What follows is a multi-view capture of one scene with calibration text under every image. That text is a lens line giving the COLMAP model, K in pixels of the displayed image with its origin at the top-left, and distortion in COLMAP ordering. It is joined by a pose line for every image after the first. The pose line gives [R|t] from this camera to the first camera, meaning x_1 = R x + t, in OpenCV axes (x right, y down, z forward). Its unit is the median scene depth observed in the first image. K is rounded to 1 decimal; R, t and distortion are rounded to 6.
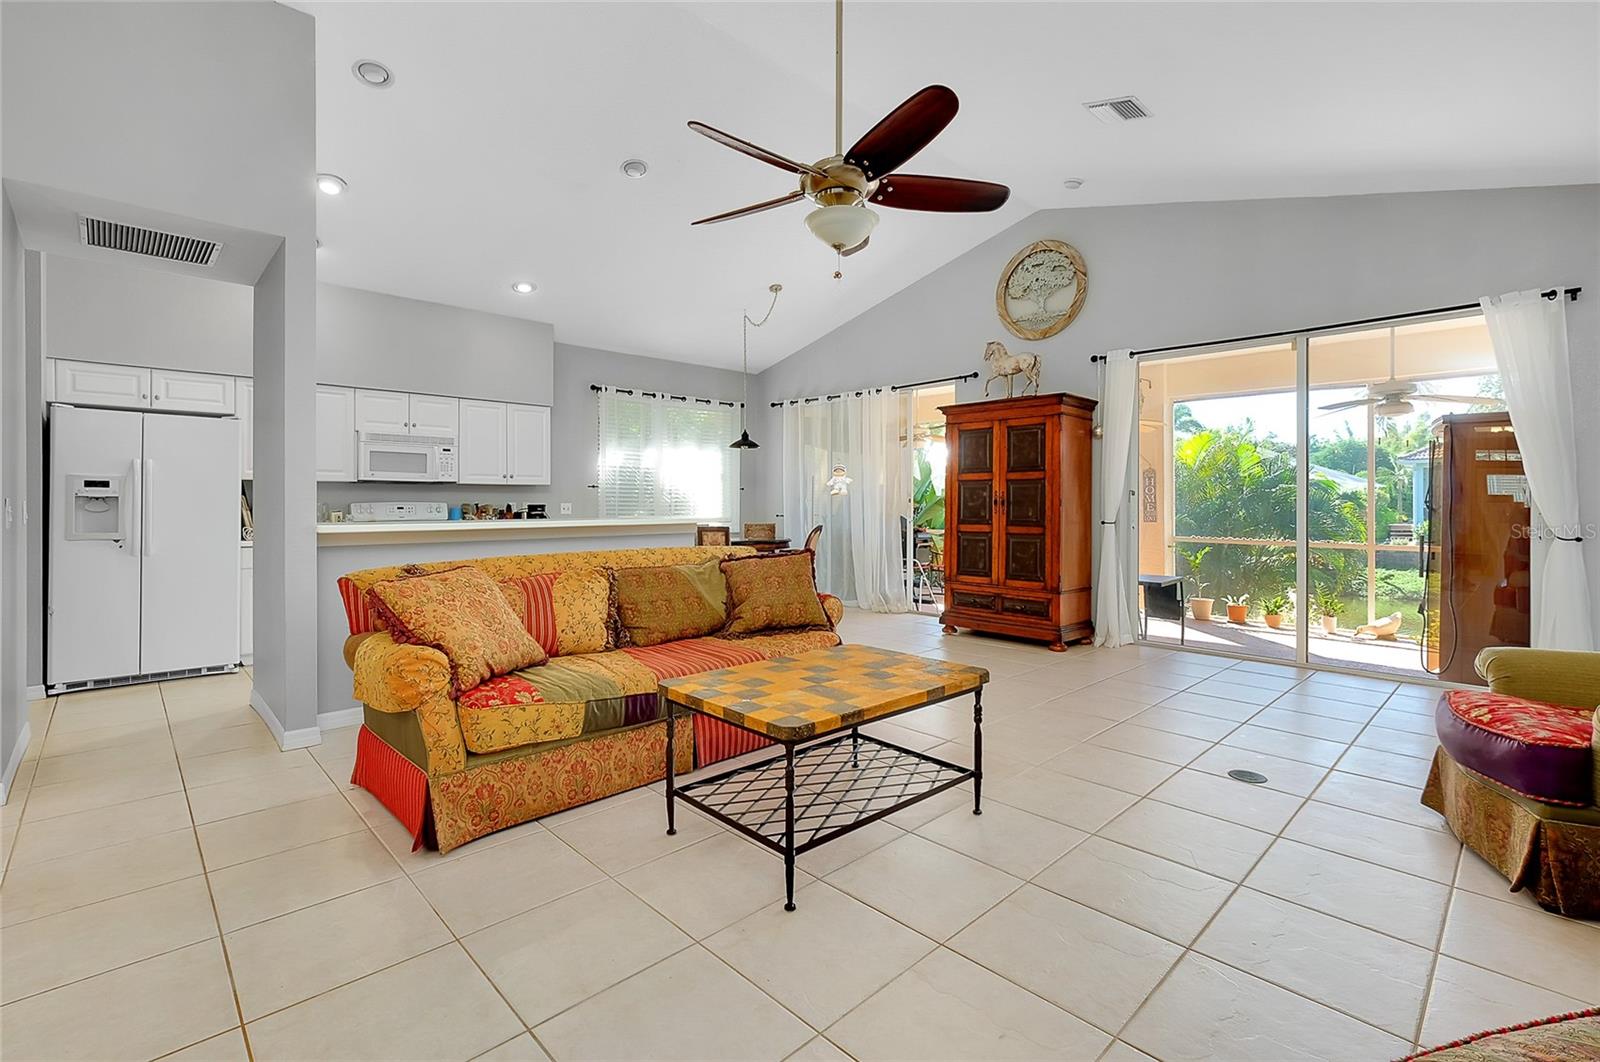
lens RADIAL K [[710.7, 0, 793.5], [0, 710.7, 507.9], [0, 0, 1]] dist [-0.001921, -0.001335]
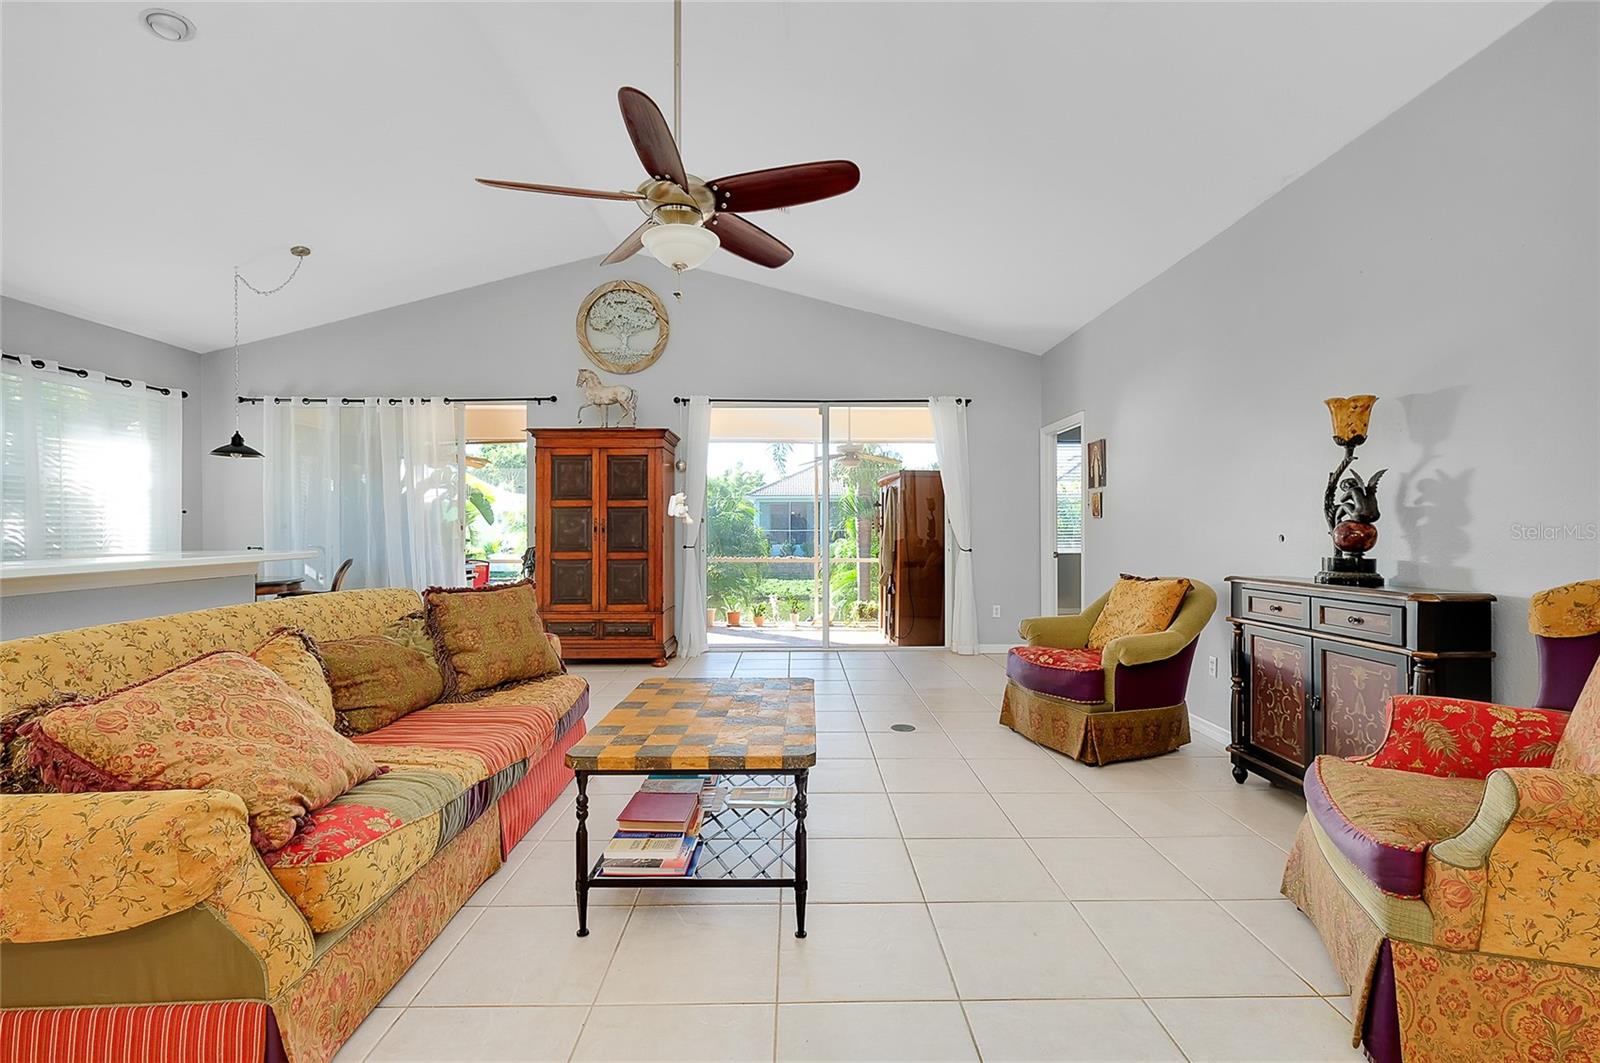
lens RADIAL K [[710.7, 0, 804.9], [0, 710.7, 527.9], [0, 0, 1]] dist [-0.001921, -0.001335]
pose [[0.679183, -0.002800, 0.733964, -0.252080], [0.009507, 0.999942, -0.004982, -0.002938], [-0.733908, 0.010362, 0.679170, 0.104474]]
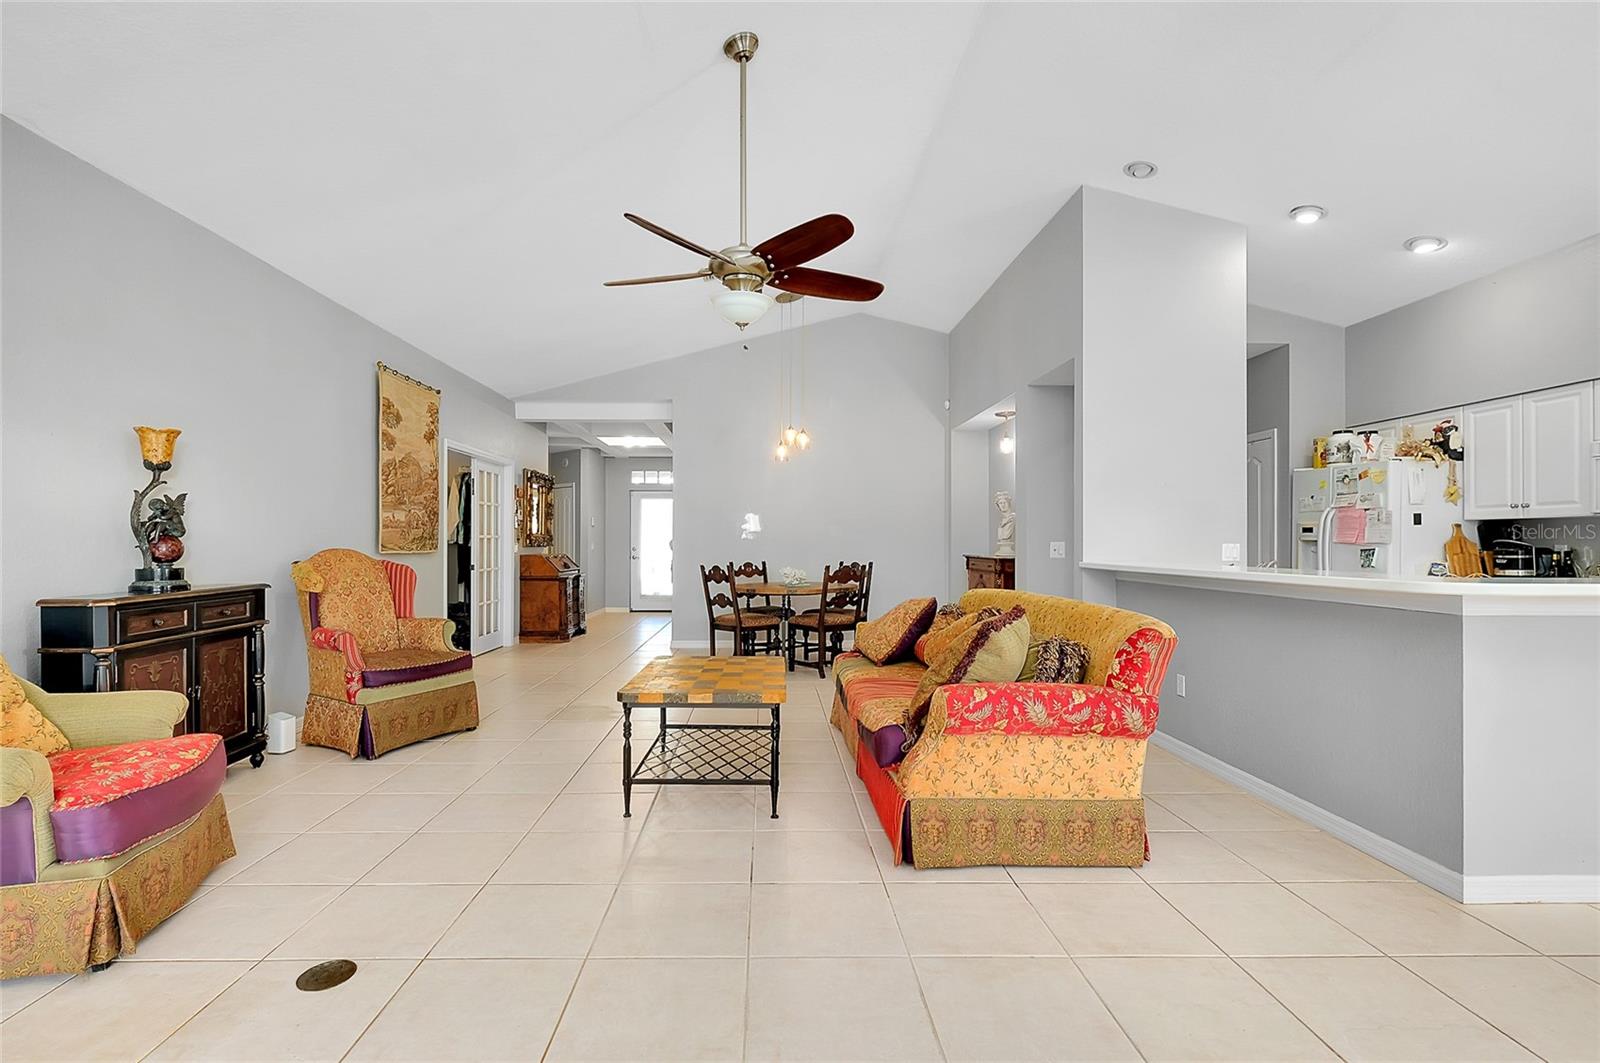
lens RADIAL K [[710.7, 0, 798.8], [0, 710.7, 555.0], [0, 0, 1]] dist [-0.001921, -0.001335]
pose [[-0.677048, 0.011252, -0.735853, 0.405684], [-0.008262, 0.999704, 0.022888, -0.008457], [0.735892, 0.021576, -0.676755, 0.879354]]
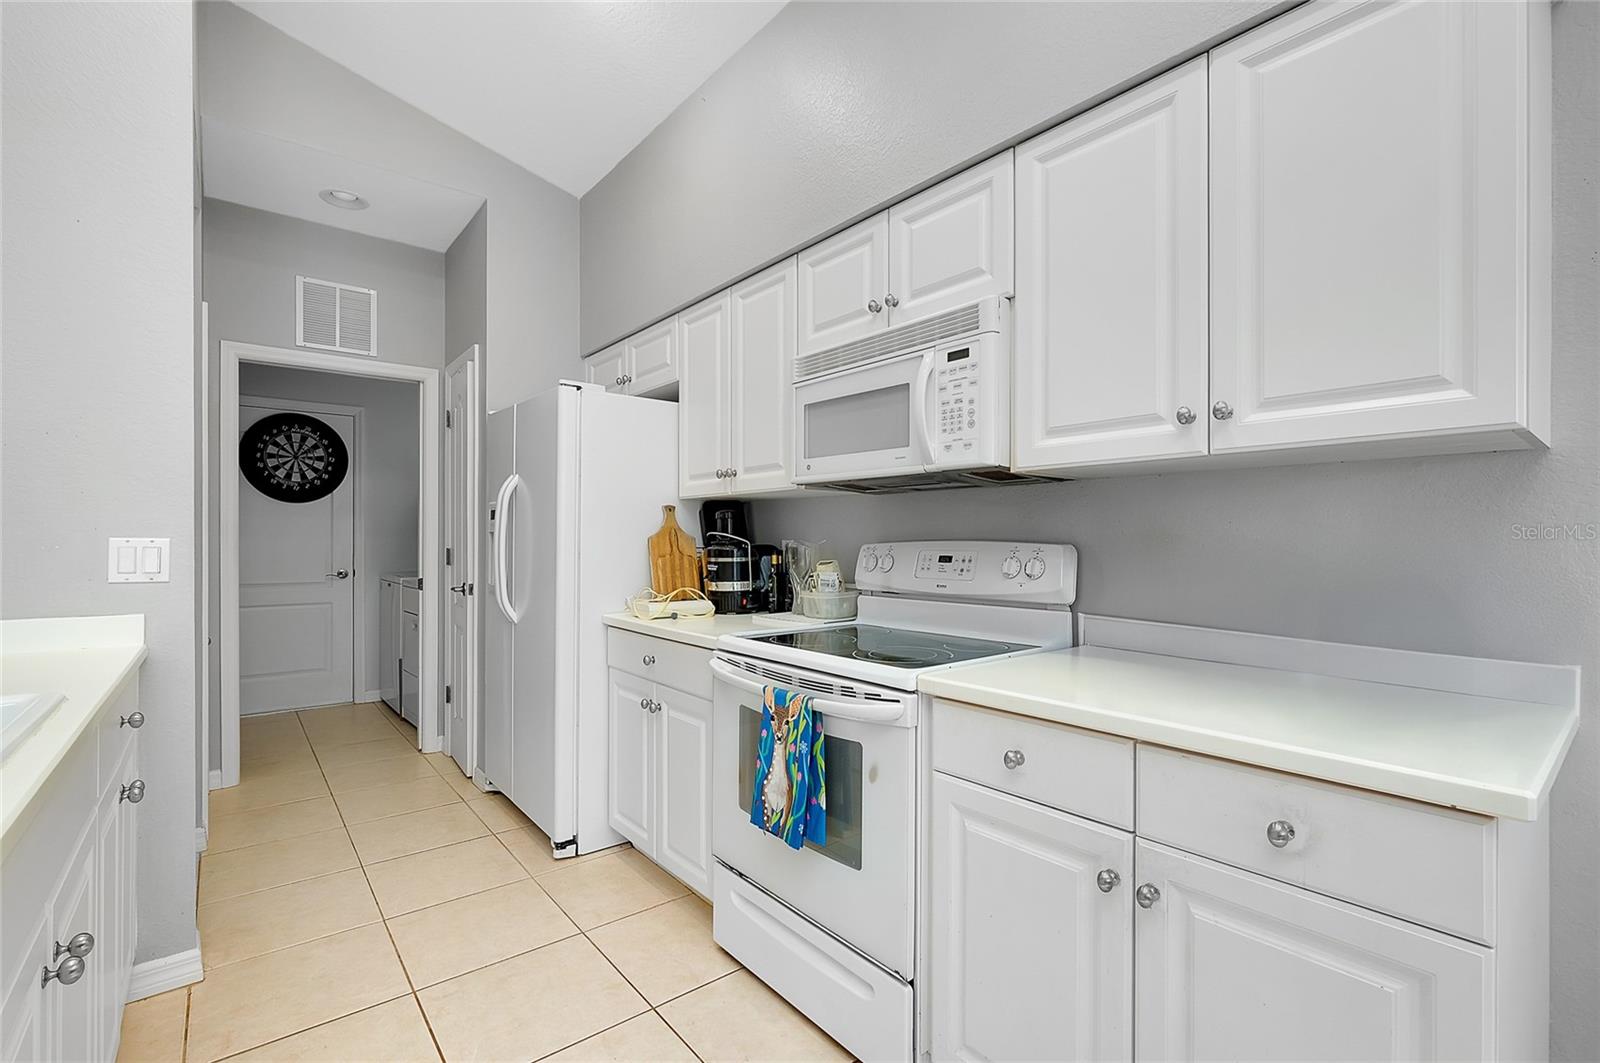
lens RADIAL K [[710.7, 0, 810.5], [0, 710.7, 541.2], [0, 0, 1]] dist [-0.001921, -0.001335]
pose [[-0.061920, 0.002374, -0.998078, -0.216369], [-0.009989, 0.999946, 0.002998, -0.009456], [0.998031, 0.010155, -0.061893, 1.009768]]
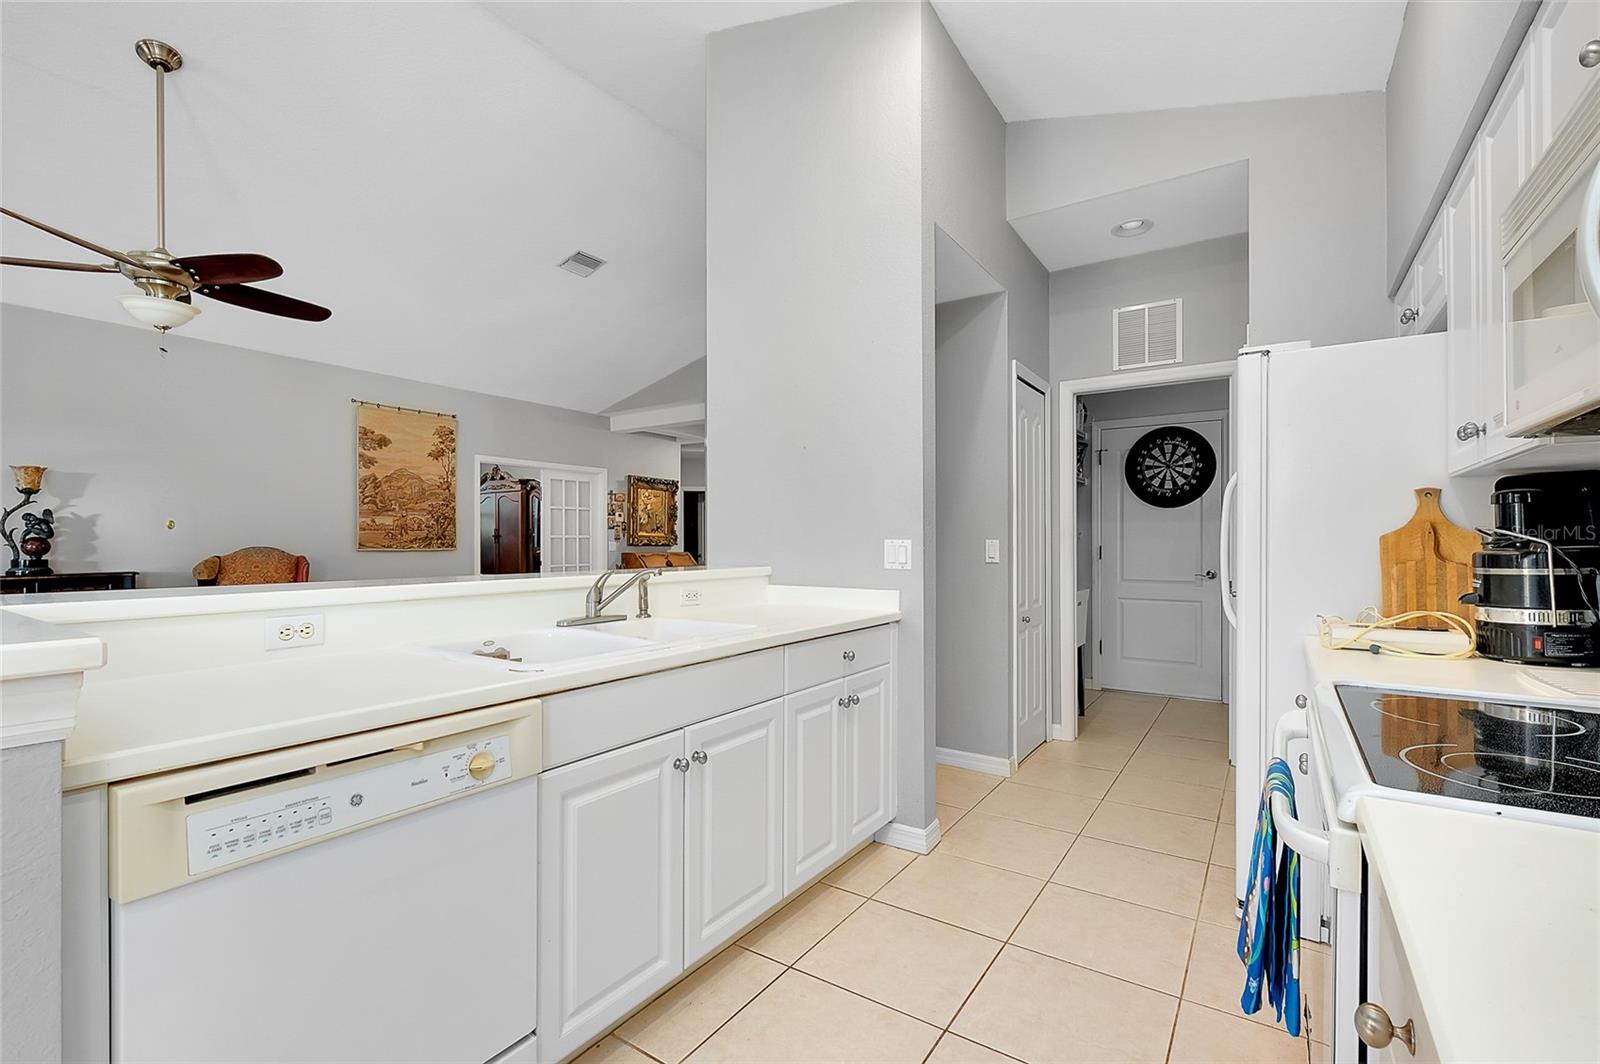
lens RADIAL K [[710.7, 0, 801.1], [0, 710.7, 541.4], [0, 0, 1]] dist [-0.001921, -0.001335]
pose [[-0.975475, 0.000576, -0.220110, -0.339859], [-0.001001, 0.999975, 0.007052, -0.009030], [0.220109, 0.007100, -0.975449, 1.136355]]
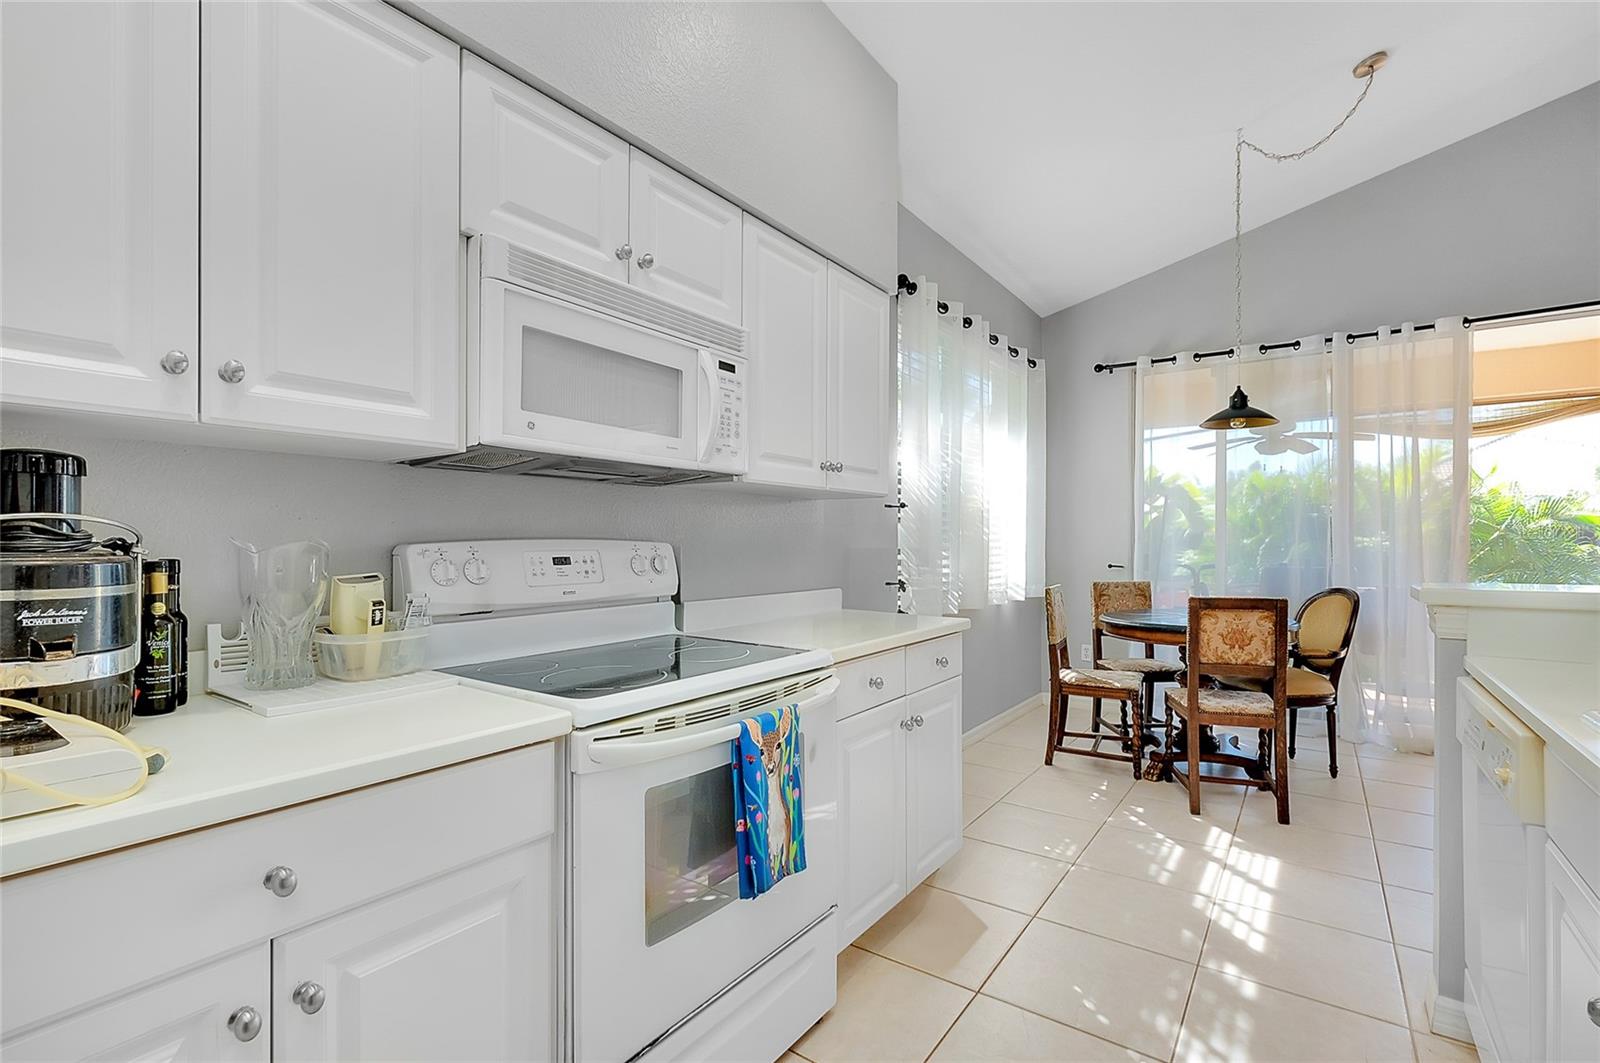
lens RADIAL K [[710.7, 0, 801.9], [0, 710.7, 541.3], [0, 0, 1]] dist [-0.001921, -0.001335]
pose [[0.981141, 0.000807, 0.193294, -0.539086], [0.000785, 0.999966, -0.008159, -0.005884], [-0.193294, 0.008157, 0.981107, 0.736862]]
